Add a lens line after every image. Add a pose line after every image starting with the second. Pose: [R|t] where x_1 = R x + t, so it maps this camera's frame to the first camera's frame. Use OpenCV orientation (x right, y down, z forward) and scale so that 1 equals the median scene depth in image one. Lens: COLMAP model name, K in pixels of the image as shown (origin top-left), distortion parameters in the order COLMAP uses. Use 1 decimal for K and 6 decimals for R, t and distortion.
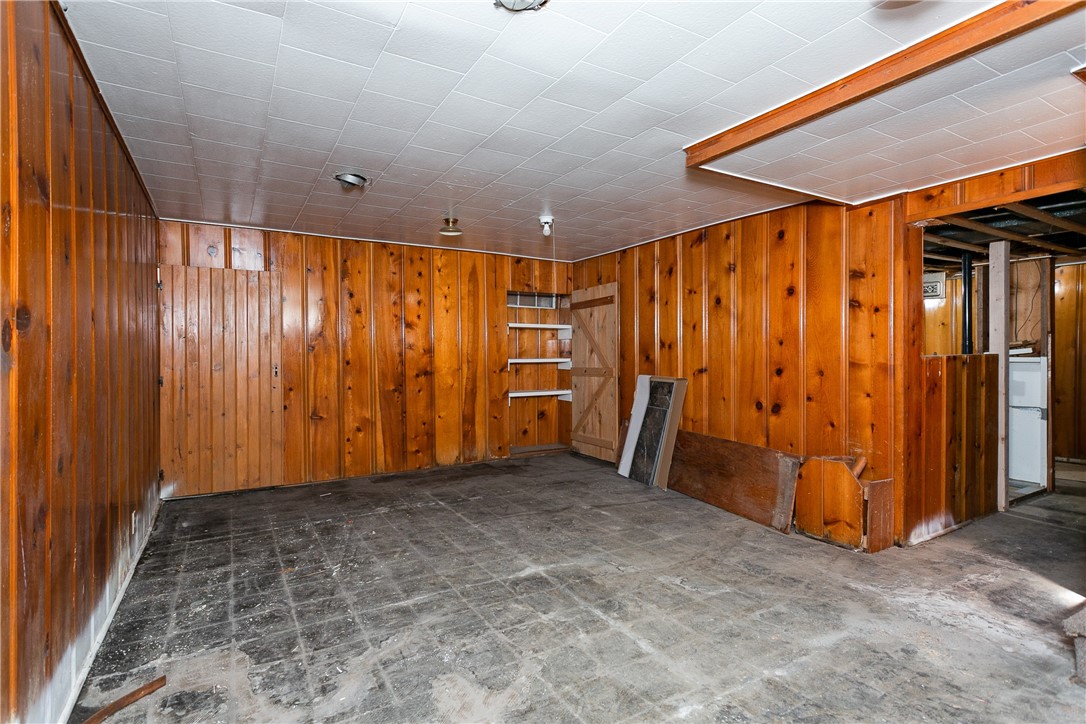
lens RADIAL K [[534.1, 0, 541.4], [0, 534.1, 355.2], [0, 0, 1]] dist [-0.000083, 0.000659]
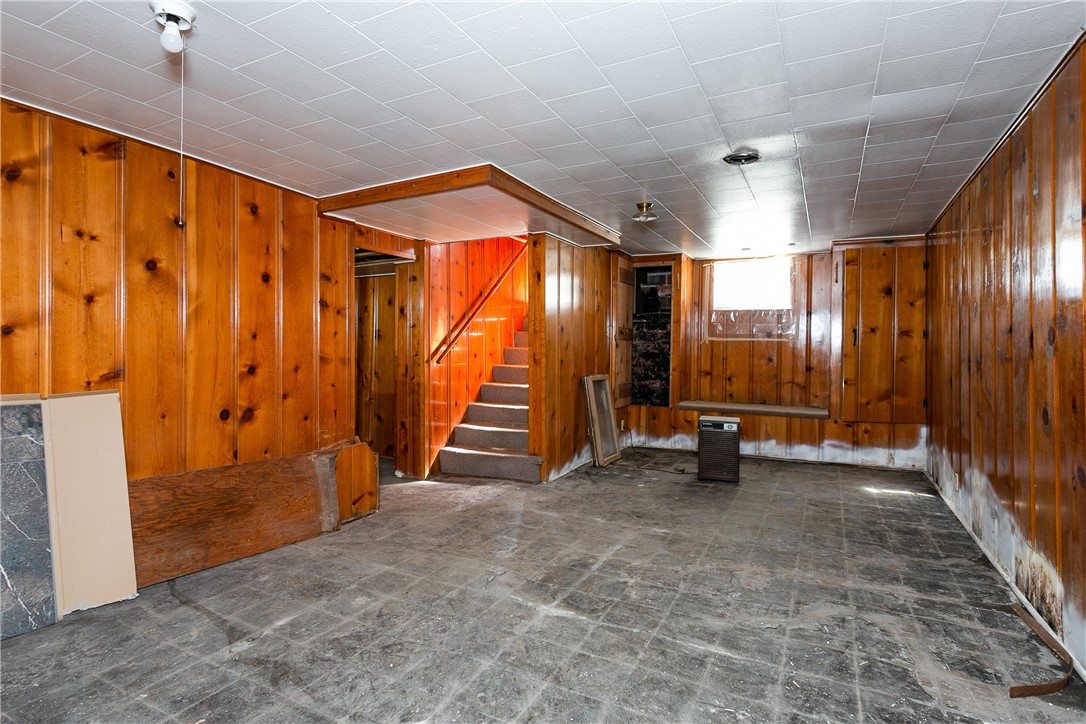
lens RADIAL K [[534.1, 0, 541.4], [0, 534.1, 355.2], [0, 0, 1]] dist [-0.000083, 0.000659]
pose [[-0.521376, -0.002679, 0.853323, -0.773784], [0.001234, 0.999992, 0.003894, 0.007398], [-0.853326, 0.003083, -0.521369, 1.580689]]
